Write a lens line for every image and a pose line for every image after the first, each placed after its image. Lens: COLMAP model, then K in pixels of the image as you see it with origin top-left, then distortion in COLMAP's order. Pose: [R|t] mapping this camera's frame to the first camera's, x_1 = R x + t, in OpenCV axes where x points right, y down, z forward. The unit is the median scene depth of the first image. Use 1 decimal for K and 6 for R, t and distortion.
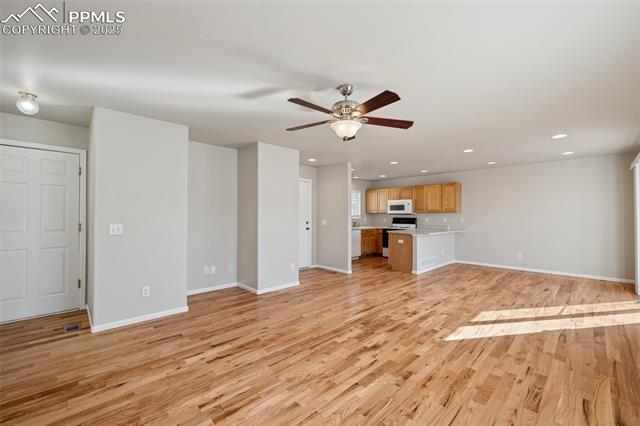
lens RADIAL K [[265.6, 0, 317.1], [0, 265.6, 214.3], [0, 0, 1]] dist [-0.001884, -0.000222]
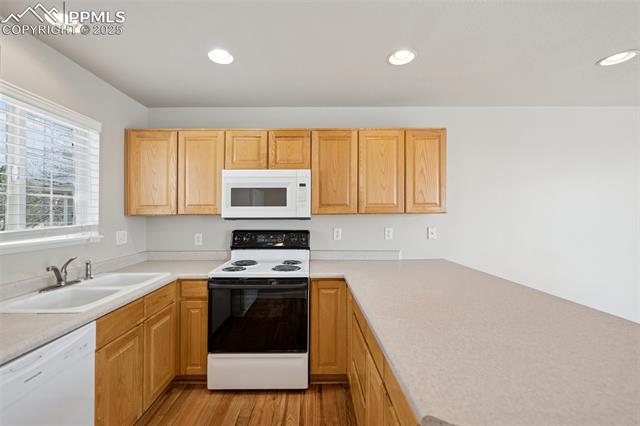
lens RADIAL K [[265.6, 0, 318.2], [0, 265.6, 211.0], [0, 0, 1]] dist [-0.001884, -0.000222]
pose [[0.672306, 0.004576, 0.740259, 0.341955], [-0.001916, 0.999988, -0.004441, -0.021983], [-0.740271, 0.001568, 0.672307, 1.973390]]
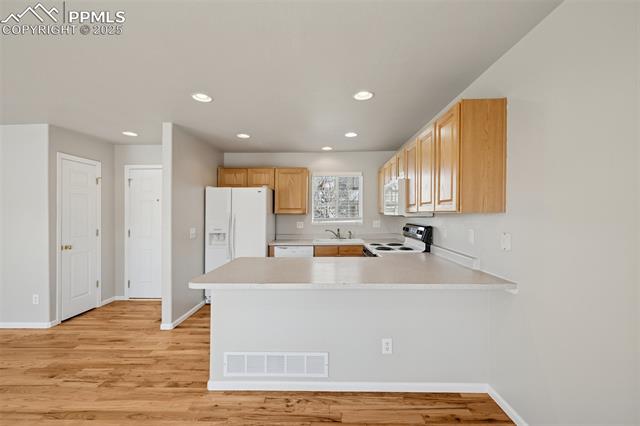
lens RADIAL K [[265.6, 0, 319.7], [0, 265.6, 212.0], [0, 0, 1]] dist [-0.001884, -0.000222]
pose [[0.709594, -0.008989, -0.704554, 1.378463], [0.013291, 0.999911, 0.000628, -0.021711], [0.704486, -0.009809, 0.709651, 1.591159]]
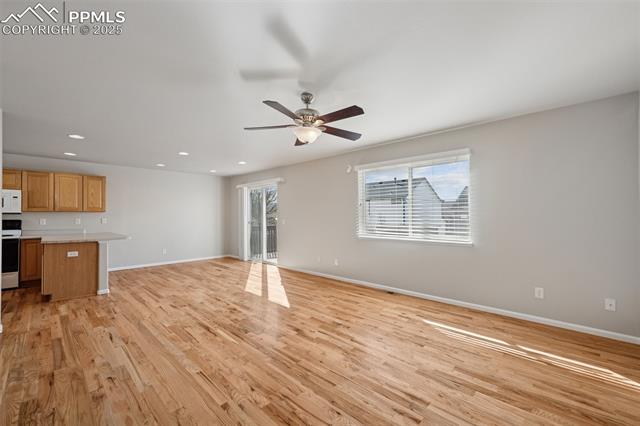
lens RADIAL K [[265.6, 0, 321.1], [0, 265.6, 214.9], [0, 0, 1]] dist [-0.001884, -0.000222]
pose [[-0.050388, 0.001822, 0.998728, -0.775442], [-0.002429, 0.999995, -0.001947, 0.003567], [-0.998727, -0.002524, -0.050383, 0.796566]]
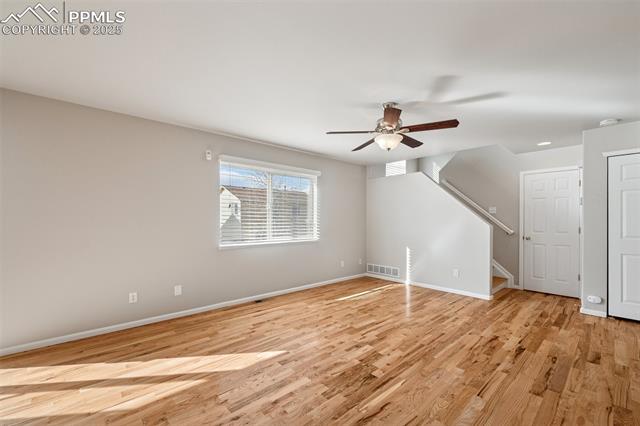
lens RADIAL K [[265.6, 0, 322.7], [0, 265.6, 221.3], [0, 0, 1]] dist [-0.001884, -0.000222]
pose [[-0.999755, -0.001989, 0.022058, 0.289292], [-0.002064, 0.999992, -0.003360, 0.016345], [-0.022051, -0.003405, -0.999751, 1.702562]]
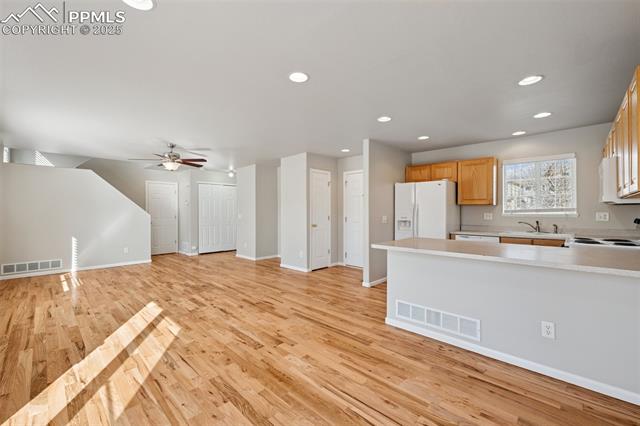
lens RADIAL K [[265.6, 0, 317.1], [0, 265.6, 210.2], [0, 0, 1]] dist [-0.001884, -0.000222]
pose [[0.038652, -0.005628, -0.999237, 1.658266], [0.008531, 0.999950, -0.005302, 0.016522], [0.999216, -0.008319, 0.038698, 1.580883]]
